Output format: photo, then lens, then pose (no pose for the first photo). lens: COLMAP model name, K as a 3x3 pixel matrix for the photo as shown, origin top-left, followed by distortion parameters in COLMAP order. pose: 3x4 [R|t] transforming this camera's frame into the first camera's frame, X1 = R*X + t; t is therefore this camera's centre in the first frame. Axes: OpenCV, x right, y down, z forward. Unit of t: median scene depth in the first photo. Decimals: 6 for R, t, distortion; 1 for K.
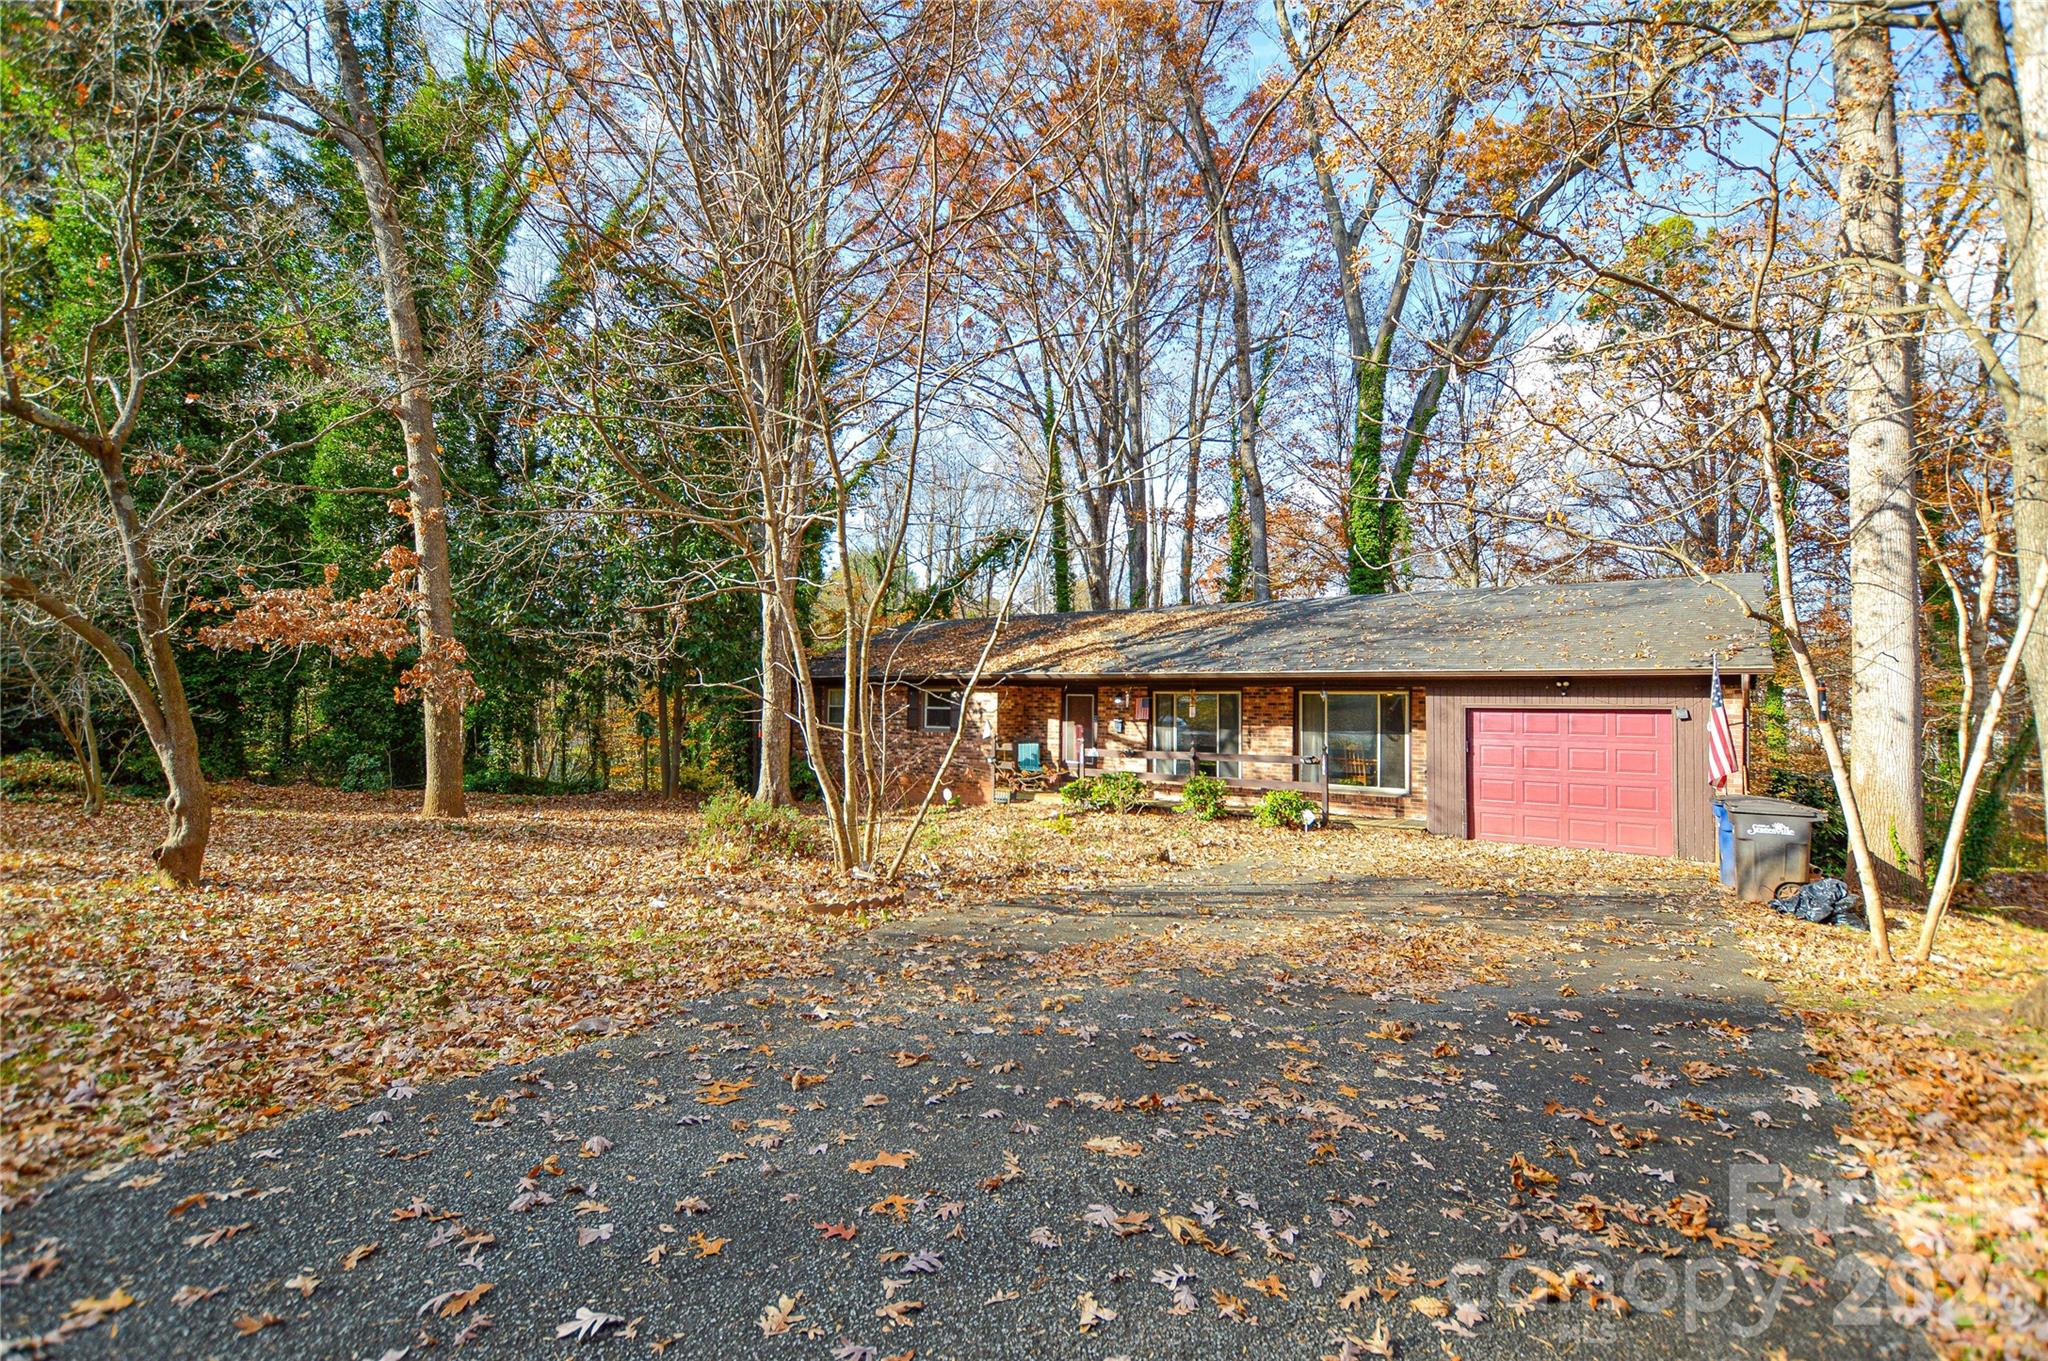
lens RADIAL K [[916.6, 0, 1023.4], [0, 916.6, 681.2], [0, 0, 1]] dist [-0.000554, 0.000049]
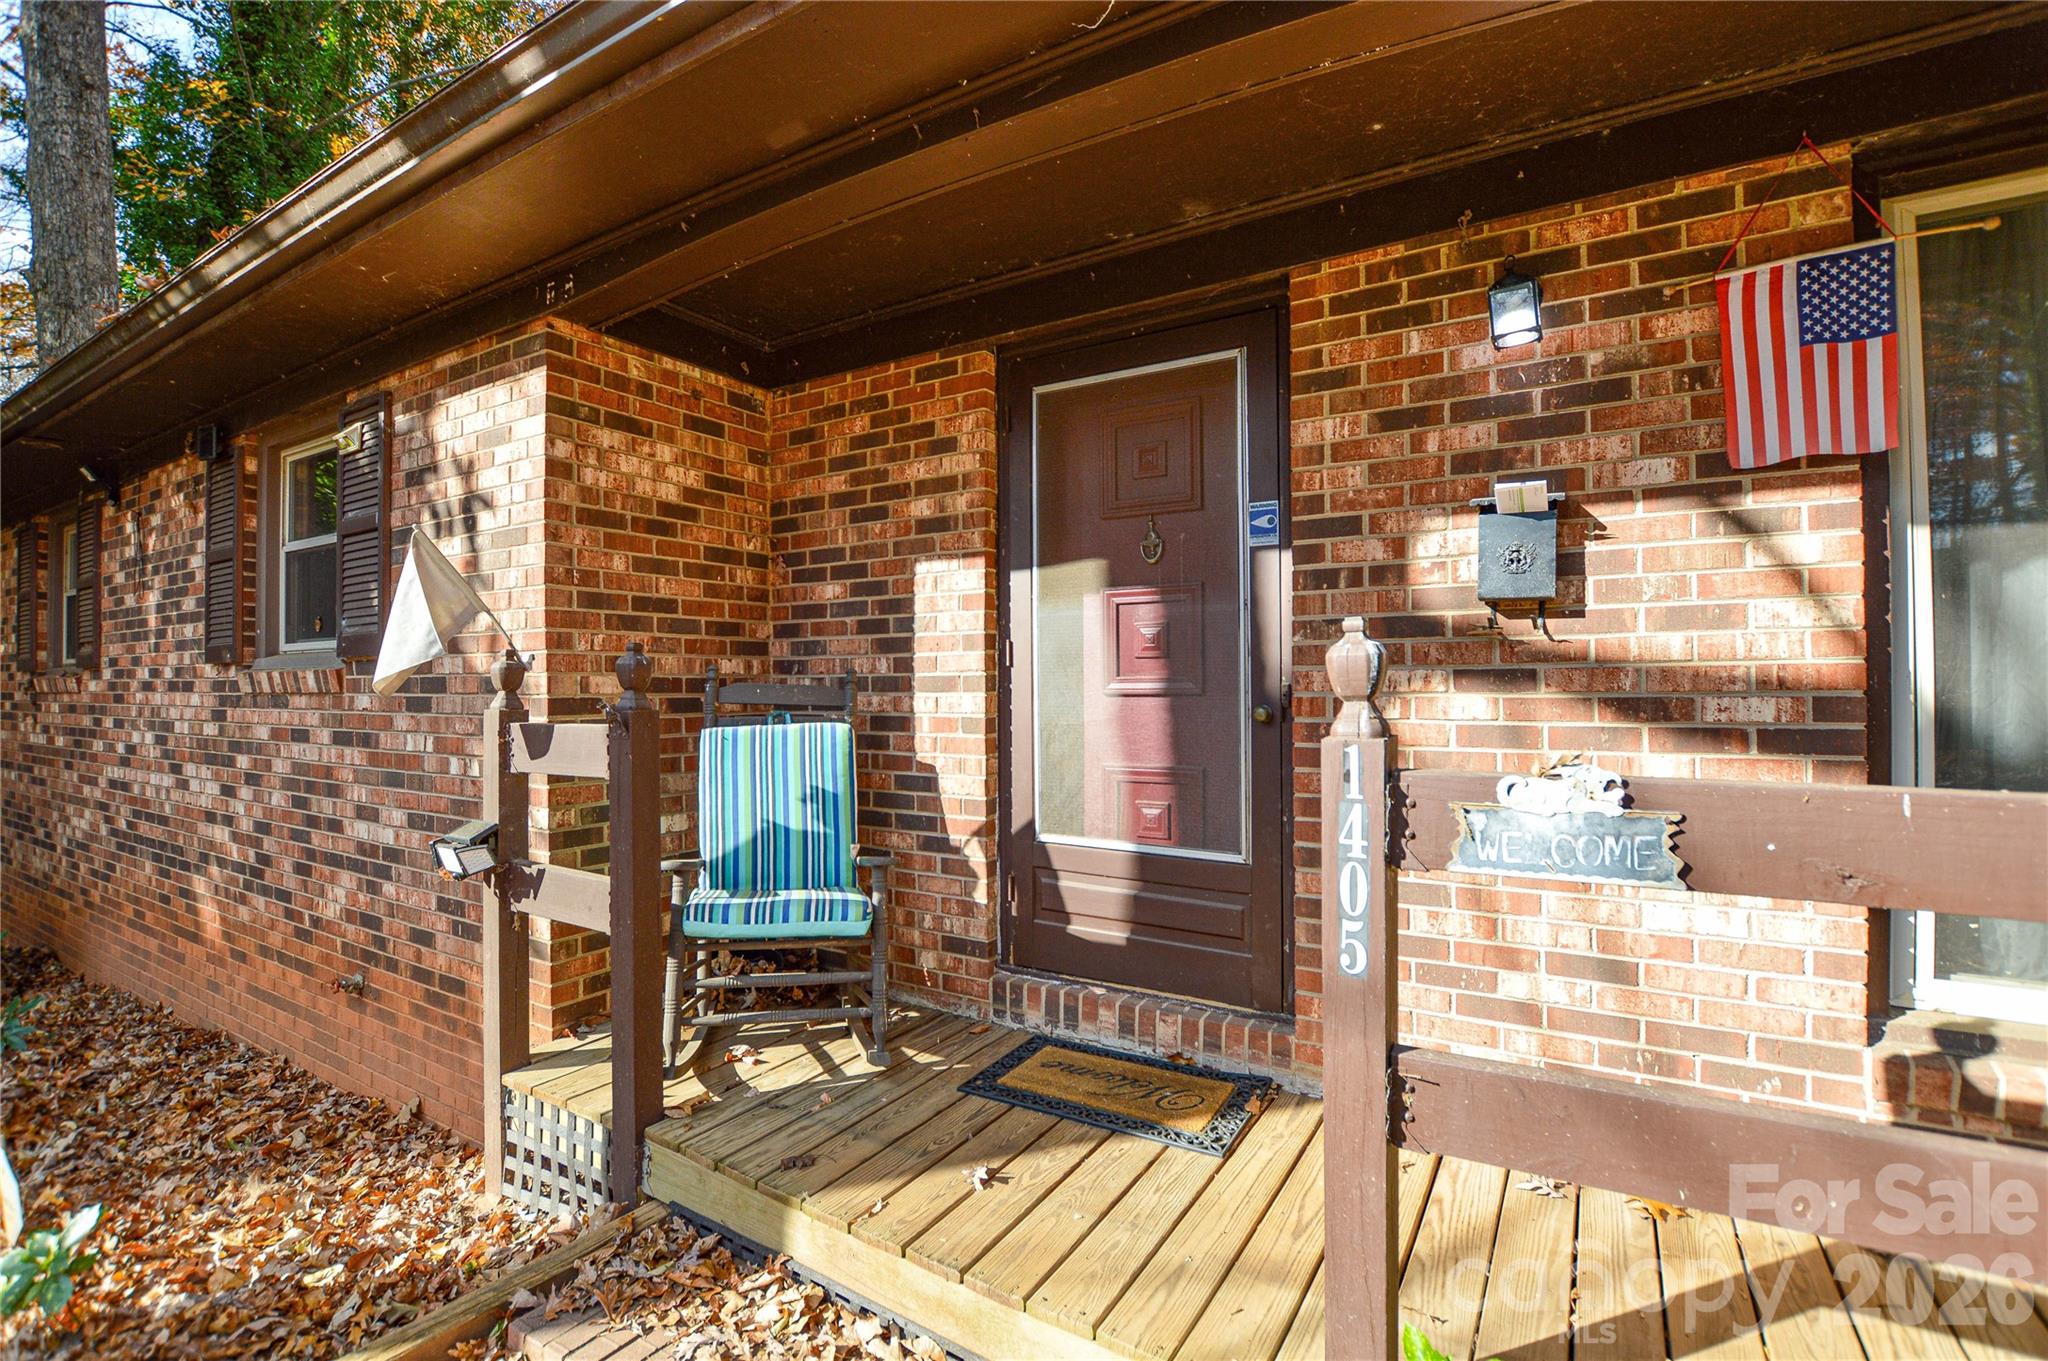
lens RADIAL K [[916.6, 0, 1023.8], [0, 916.6, 676.9], [0, 0, 1]] dist [-0.000554, 0.000049]
pose [[0.993126, -0.006386, 0.116873, 0.027009], [0.007087, 0.999959, -0.005583, 0.062361], [-0.116833, 0.006373, 0.993131, 0.851967]]
